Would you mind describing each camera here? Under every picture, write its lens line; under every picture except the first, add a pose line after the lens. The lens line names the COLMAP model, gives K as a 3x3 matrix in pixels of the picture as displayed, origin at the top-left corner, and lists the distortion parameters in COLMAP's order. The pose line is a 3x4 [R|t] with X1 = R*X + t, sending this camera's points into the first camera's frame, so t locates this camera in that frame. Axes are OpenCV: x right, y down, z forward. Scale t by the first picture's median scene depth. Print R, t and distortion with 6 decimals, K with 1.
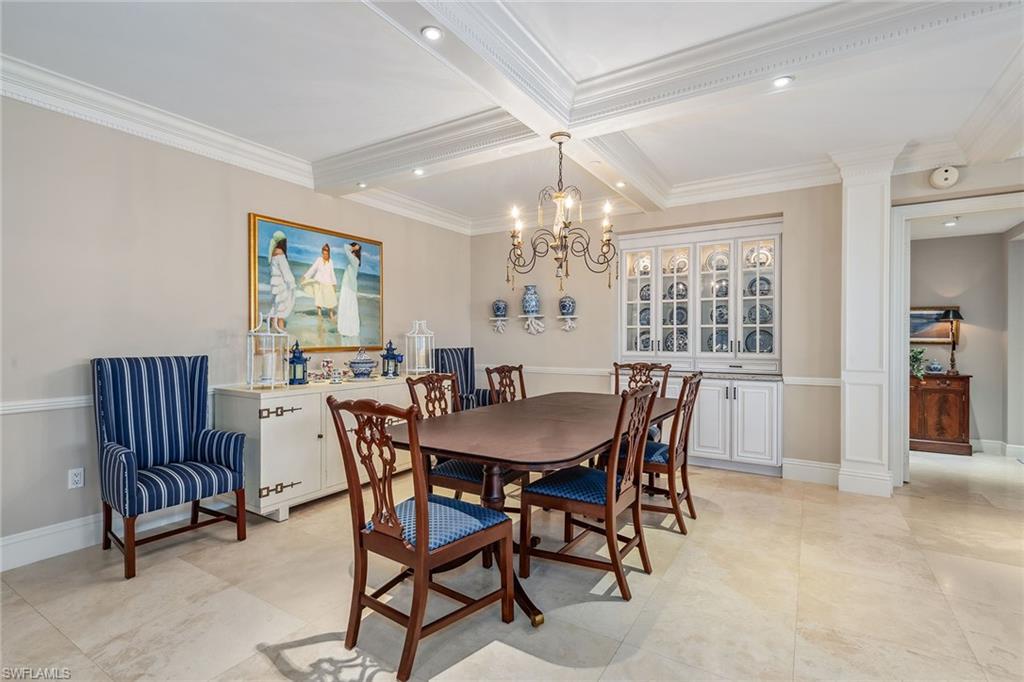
lens RADIAL K [[483.3, 0, 513.4], [0, 483.3, 341.9], [0, 0, 1]] dist [-0.014787, -0.000505]
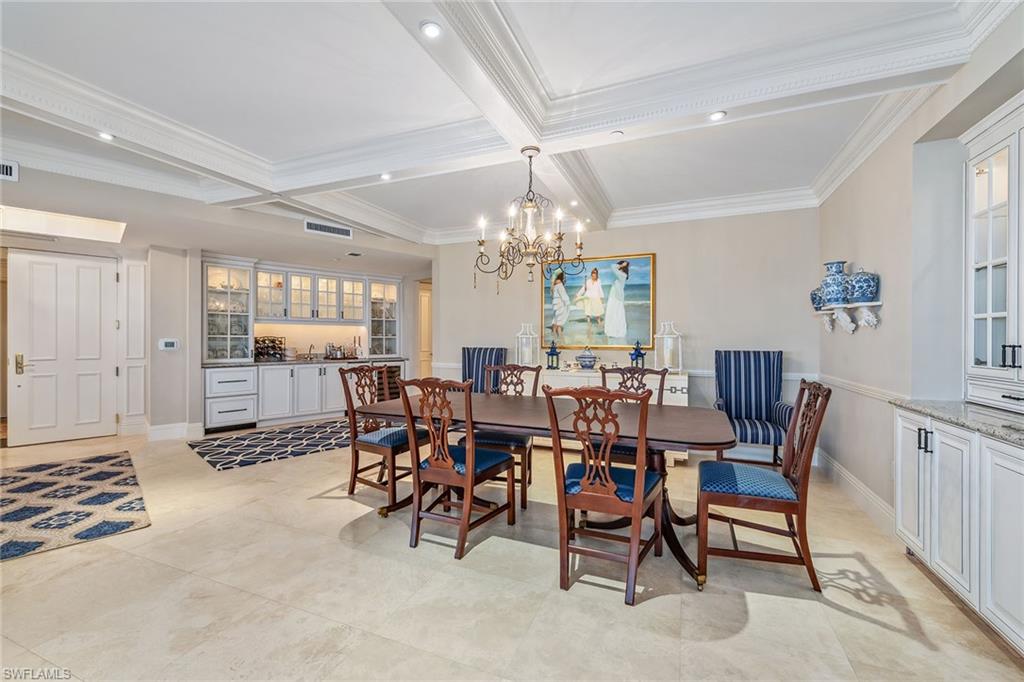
lens RADIAL K [[427.6, 0, 507.9], [0, 427.6, 341.1], [0, 0, 1]] dist [0.002006, -0.000029]
pose [[0.159715, 0.012655, -0.987082, 0.756180], [-0.003494, 0.999919, 0.012254, -0.014965], [0.987157, 0.001491, 0.159746, 0.578354]]
